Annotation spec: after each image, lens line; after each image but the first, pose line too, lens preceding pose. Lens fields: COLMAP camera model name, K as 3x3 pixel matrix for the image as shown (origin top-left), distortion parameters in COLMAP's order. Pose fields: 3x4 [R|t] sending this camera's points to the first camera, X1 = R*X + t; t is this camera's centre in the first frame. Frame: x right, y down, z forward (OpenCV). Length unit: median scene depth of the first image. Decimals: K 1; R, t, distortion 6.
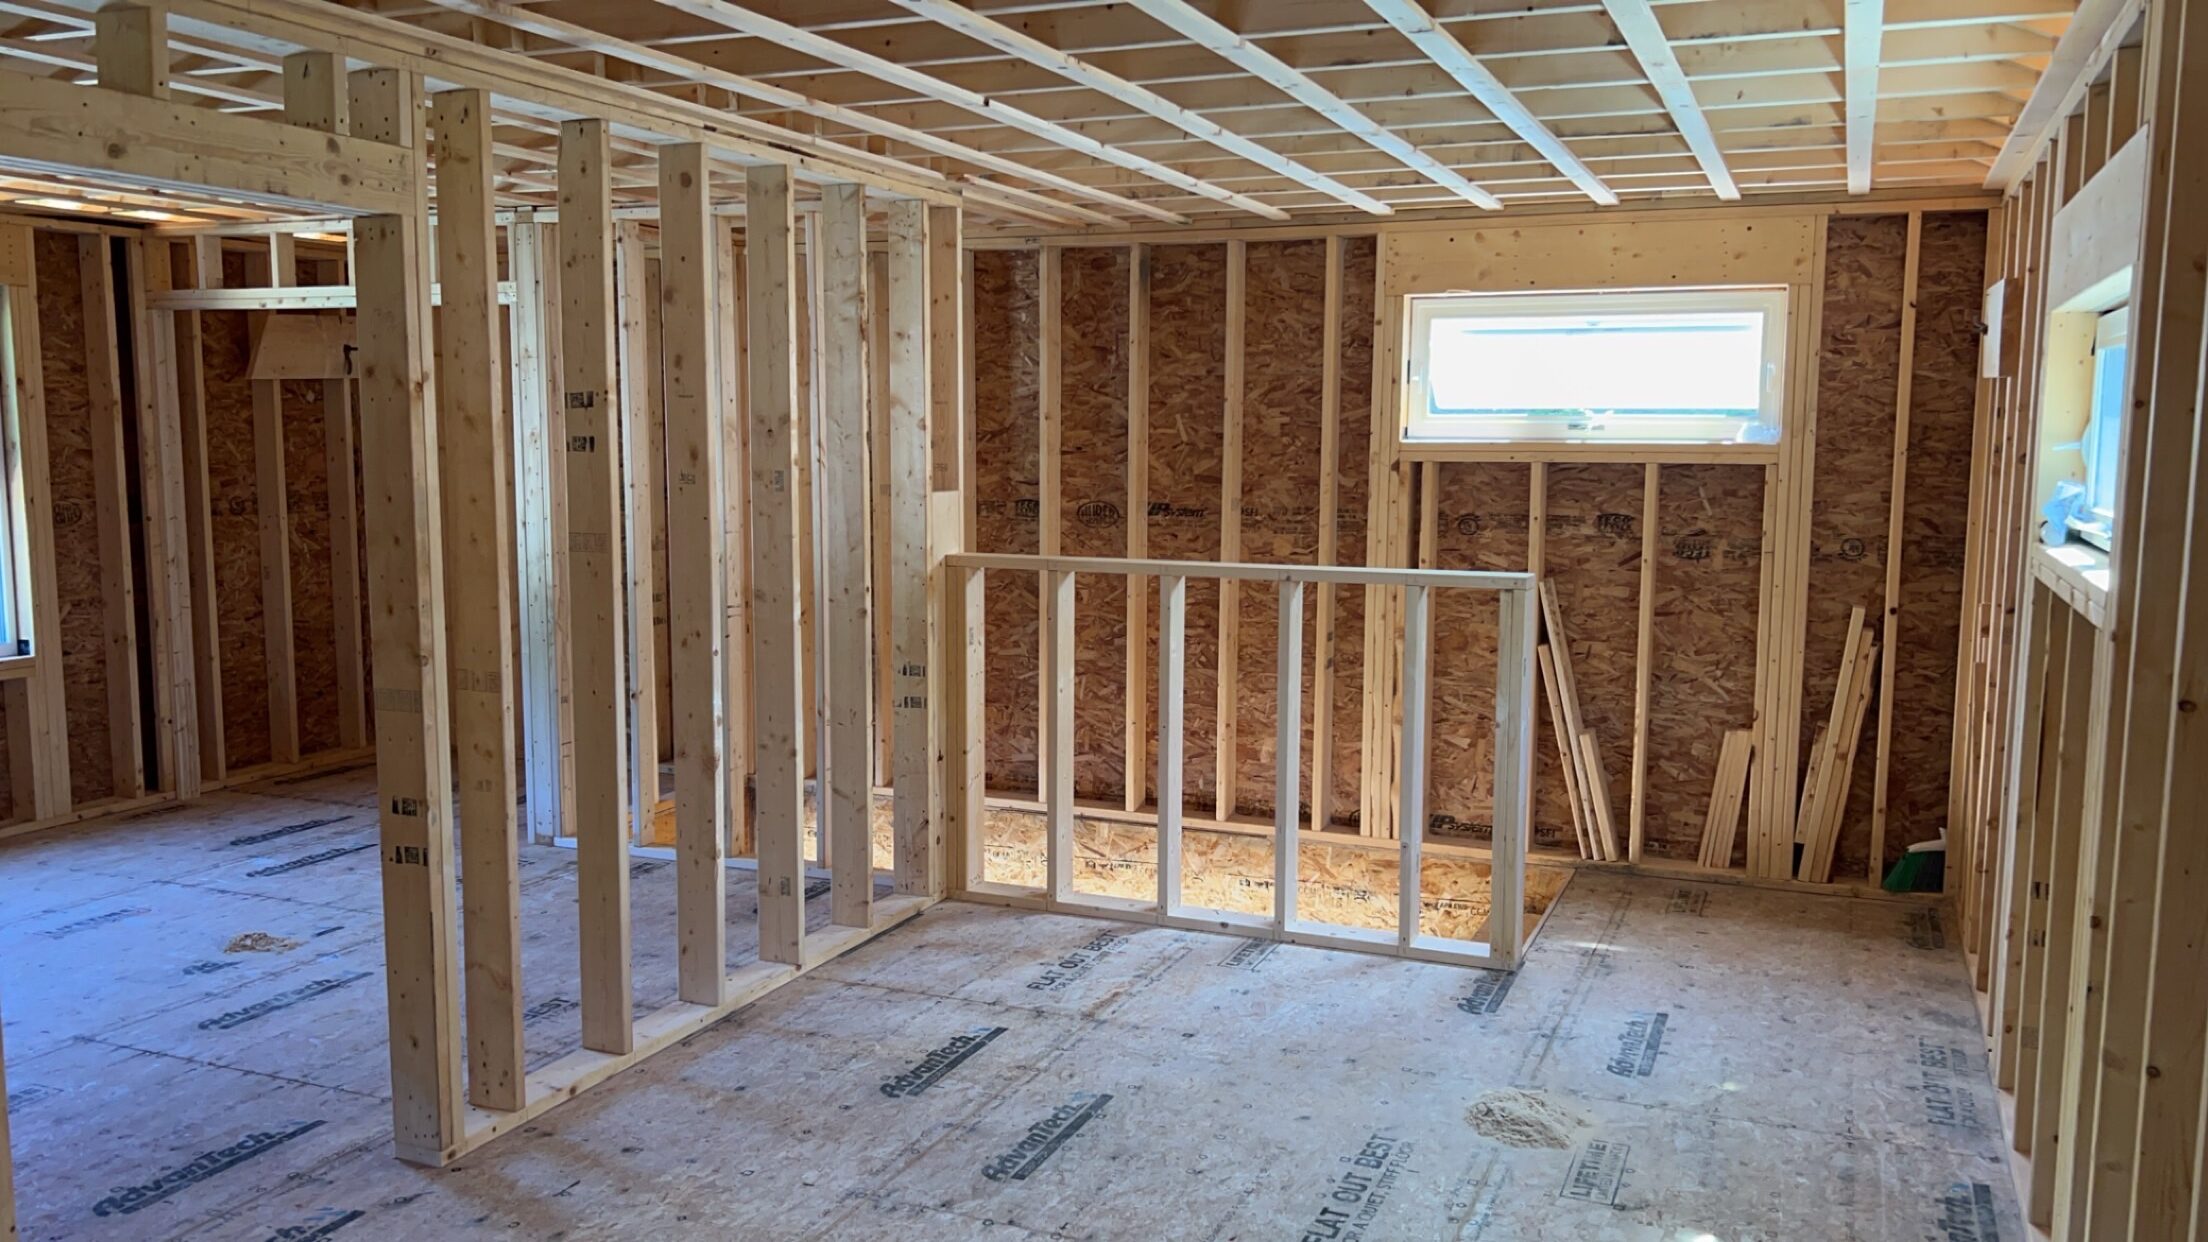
lens RADIAL K [[1778.3, 0, 1104.0], [0, 1778.3, 621.0], [0, 0, 1]] dist [0.043392, -0.048102]
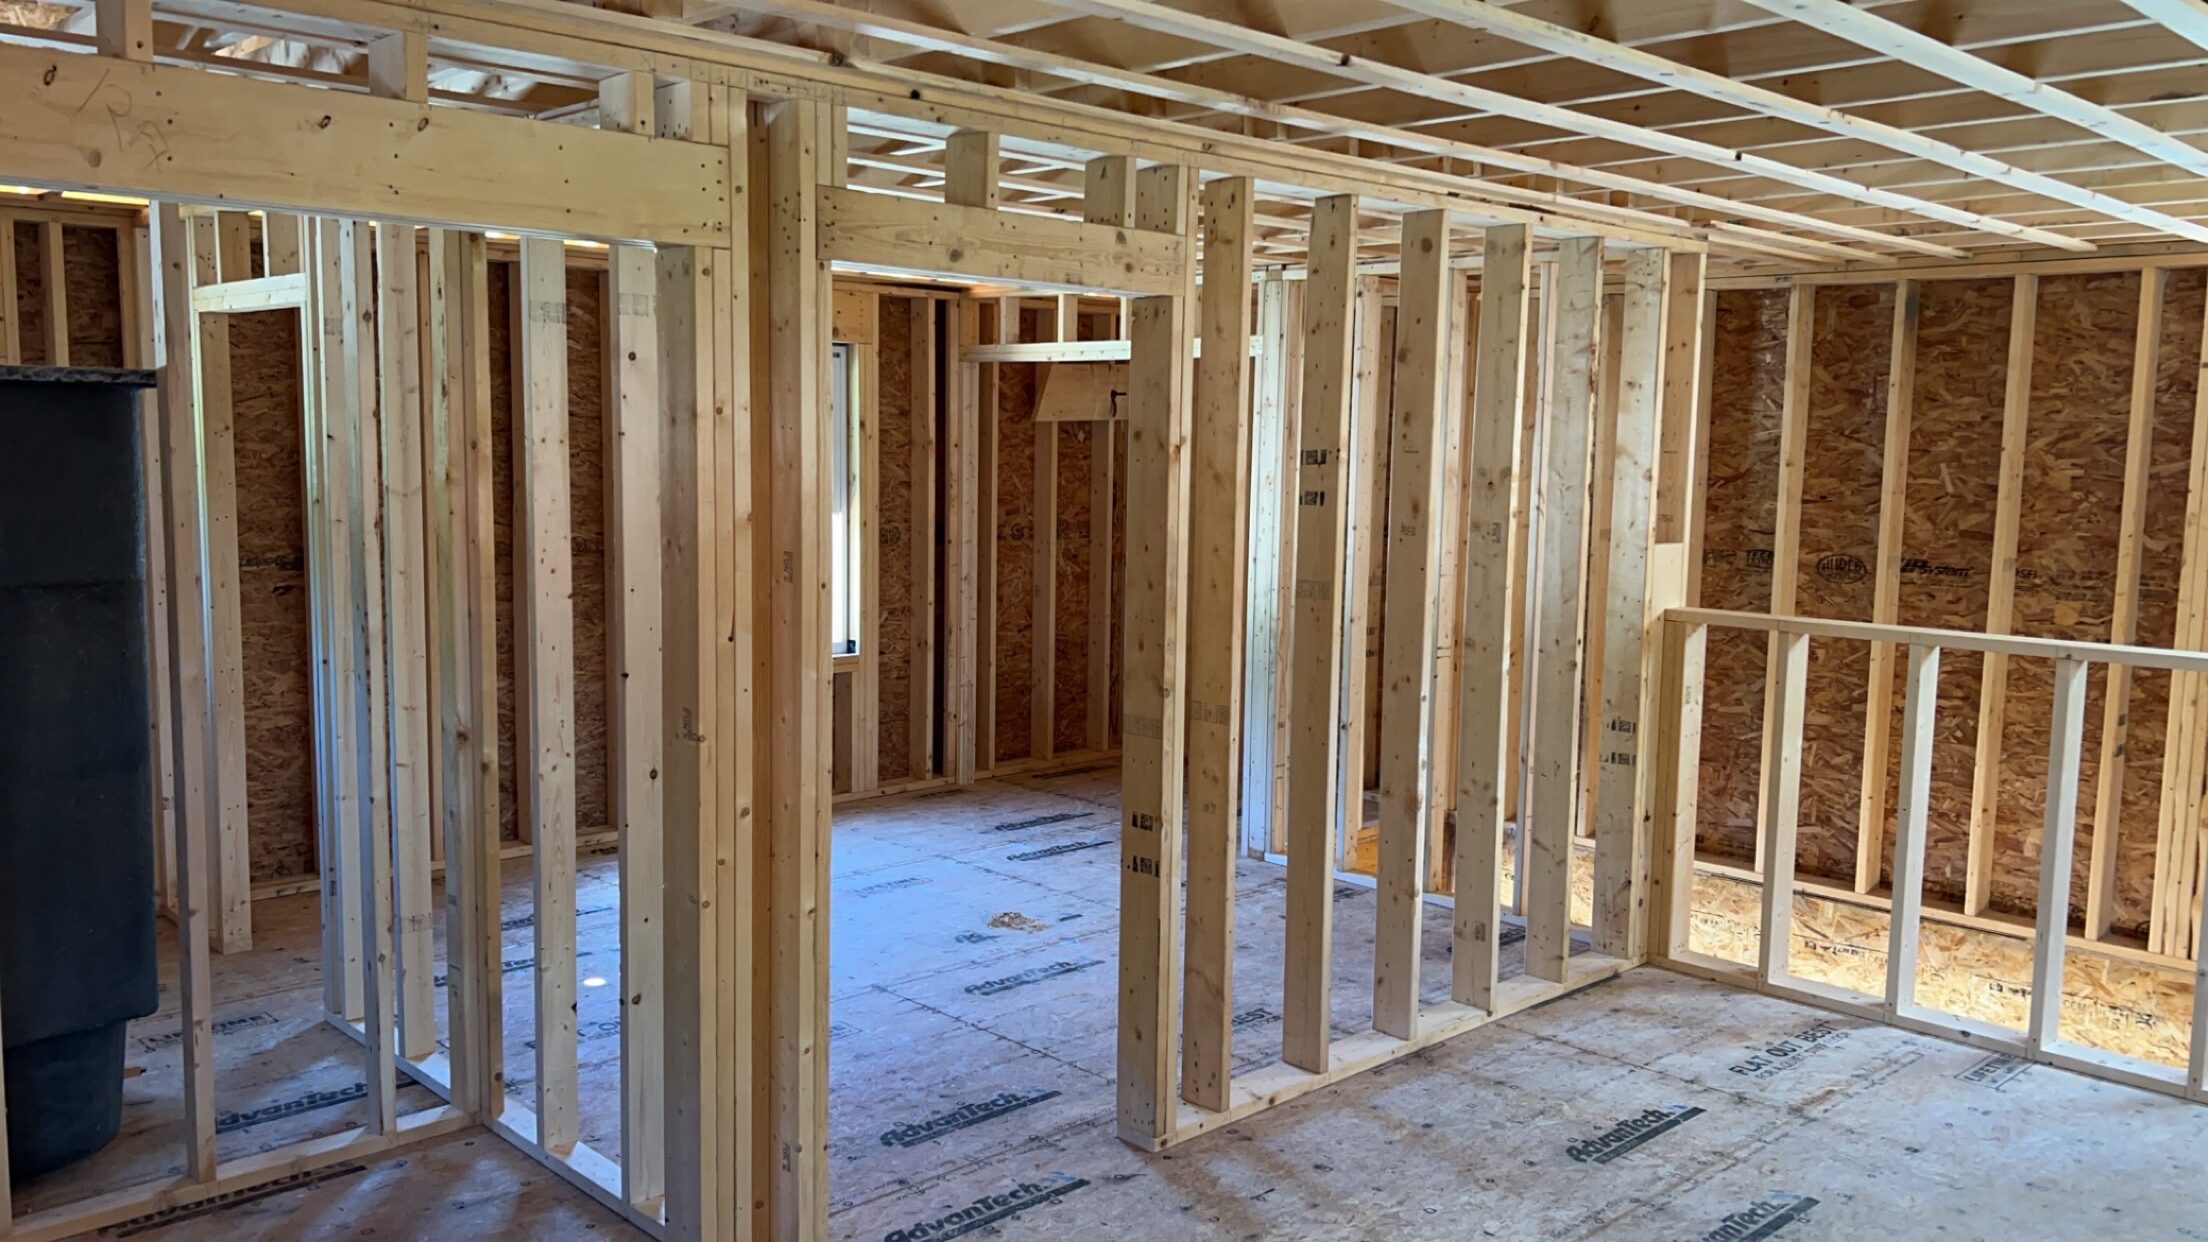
lens RADIAL K [[1755.4, 0, 1104.0], [0, 1755.4, 621.0], [0, 0, 1]] dist [0.084914, -0.104302]
pose [[0.921052, 0.053710, -0.385717, 0.001815], [-0.060267, 0.998170, -0.004921, -0.007094], [0.384747, 0.027779, 0.922604, -0.012607]]
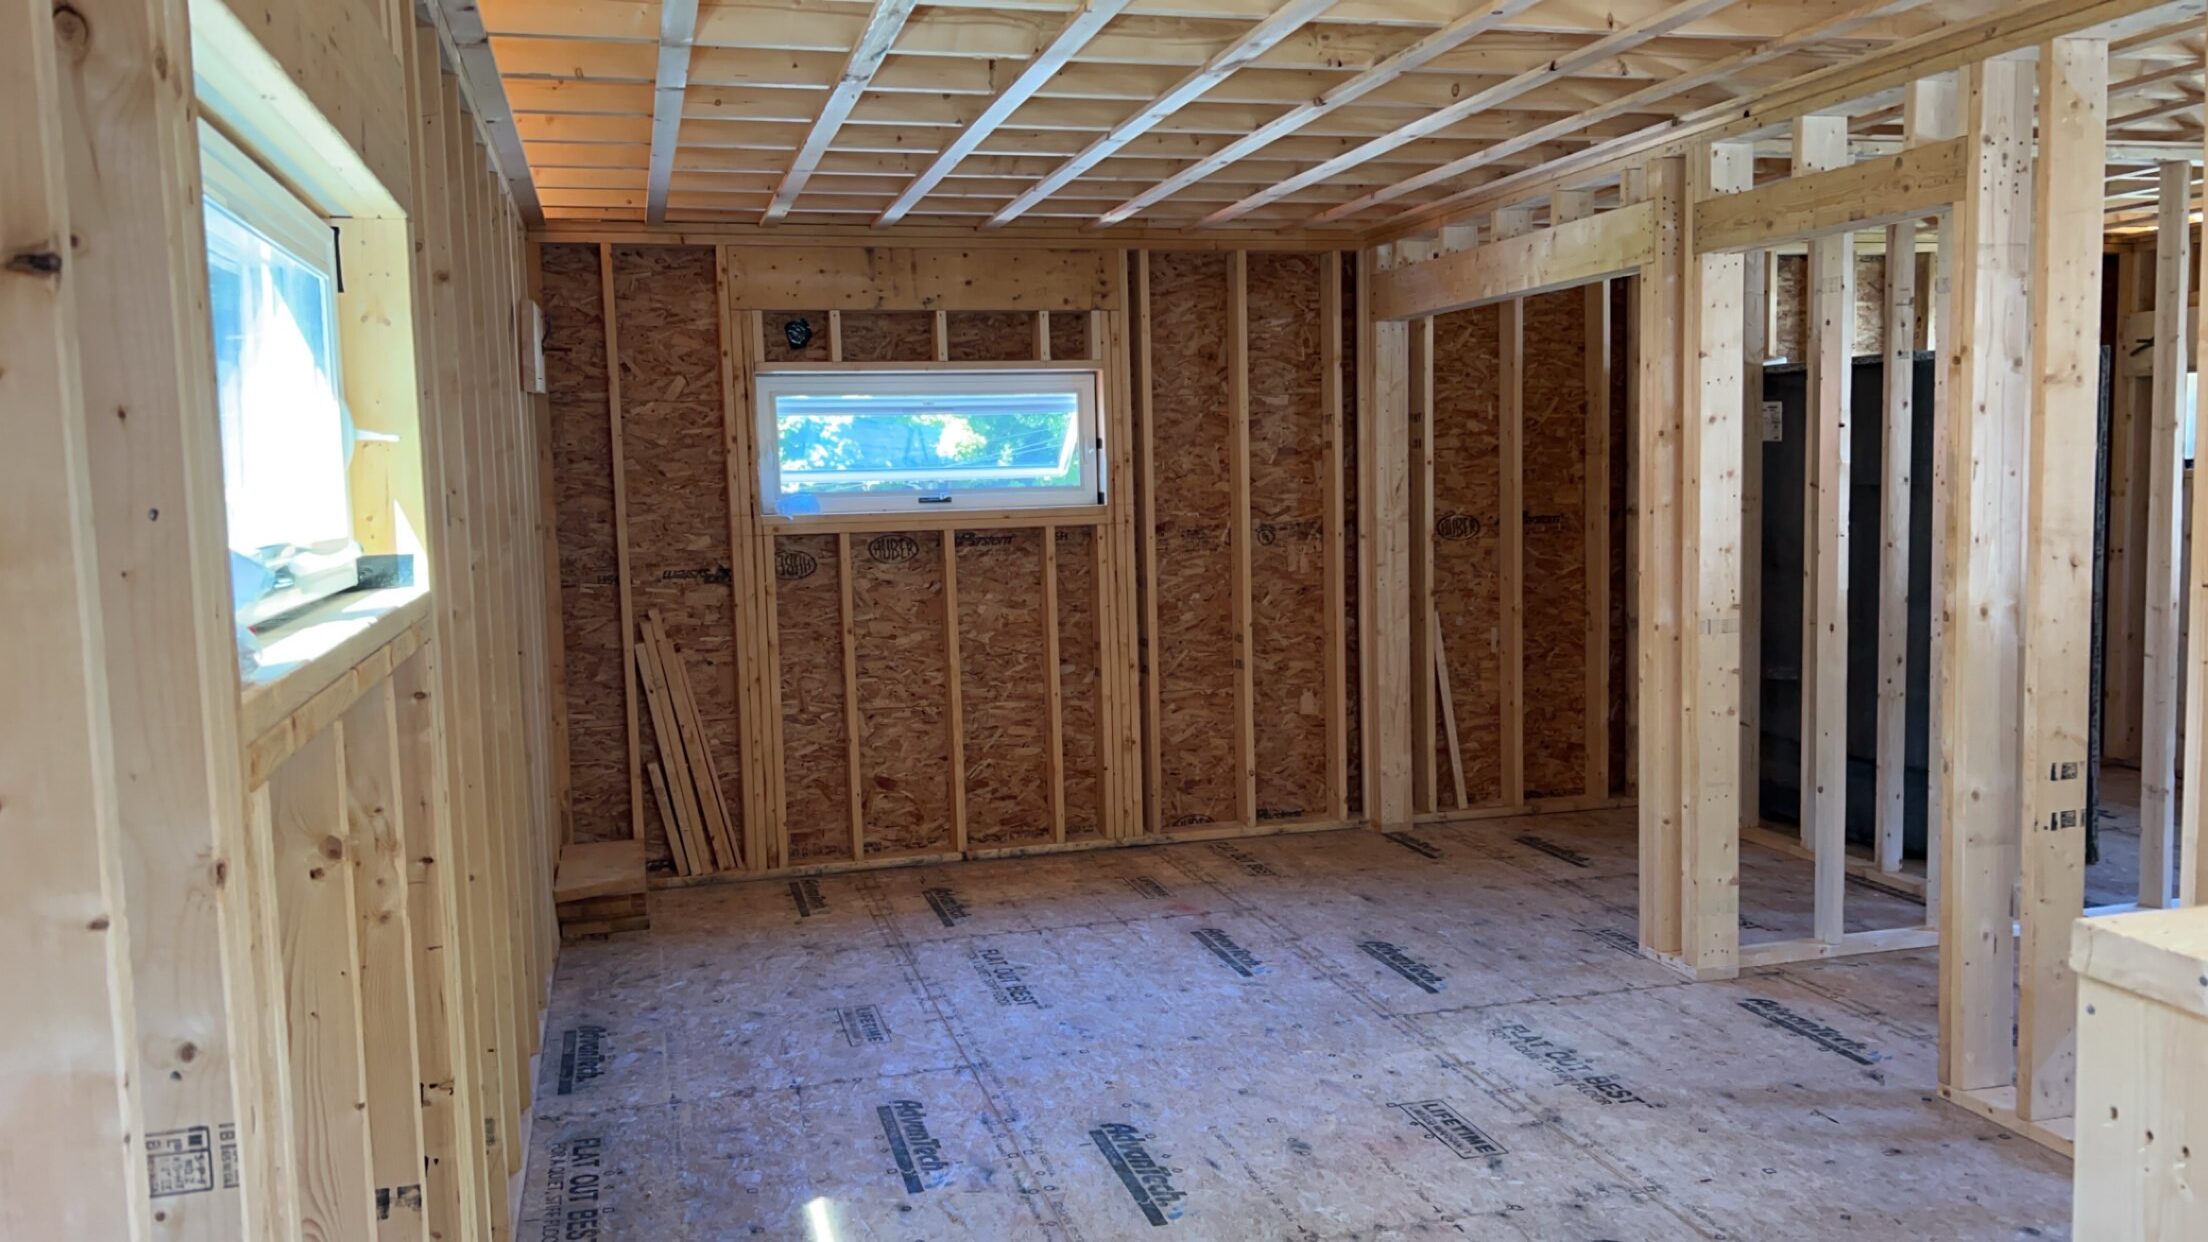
lens RADIAL K [[1755.4, 0, 1104.0], [0, 1755.4, 621.0], [0, 0, 1]] dist [0.084914, -0.104302]
pose [[-0.787616, 0.068853, -0.612308, 0.300746], [-0.053315, 0.982395, 0.179048, -0.062635], [0.613856, 0.173666, -0.770079, 0.677652]]
